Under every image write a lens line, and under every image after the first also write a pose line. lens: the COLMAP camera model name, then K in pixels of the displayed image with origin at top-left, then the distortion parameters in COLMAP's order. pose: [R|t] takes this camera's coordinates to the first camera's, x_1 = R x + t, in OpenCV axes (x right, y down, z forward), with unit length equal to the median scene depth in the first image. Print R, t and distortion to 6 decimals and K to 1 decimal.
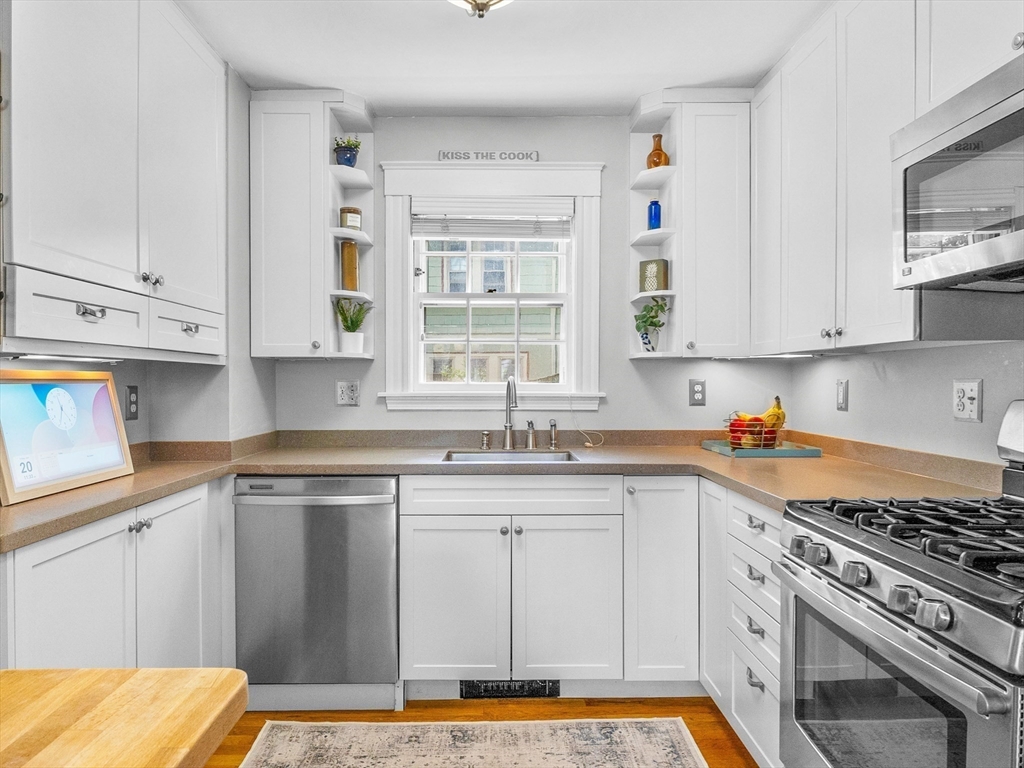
lens RADIAL K [[638.5, 0, 512.0], [0, 638.5, 384.0], [0, 0, 1]] dist [-0.002590, -0.000773]
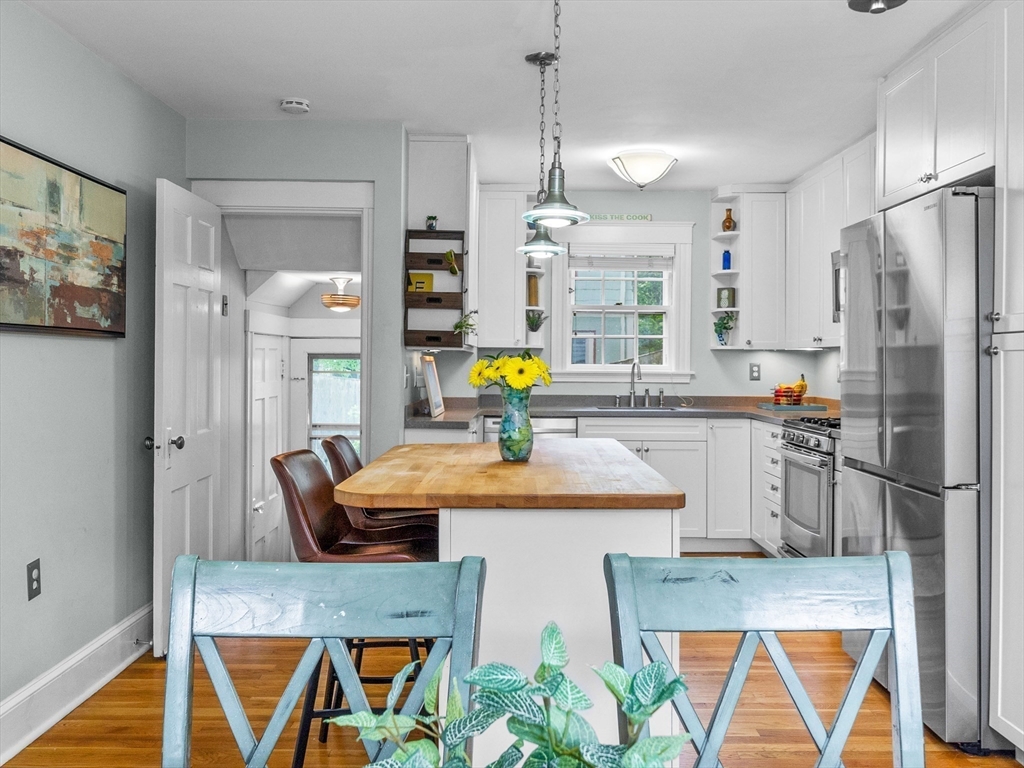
lens RADIAL K [[974.3, 0, 514.5], [0, 974.3, 376.2], [0, 0, 1]] dist [-0.002621, 0.006994]
pose [[0.999959, 0.004104, -0.008070, -0.282139], [-0.004028, 0.999947, 0.009450, 0.004760], [0.008108, -0.009417, 0.999923, -1.420155]]
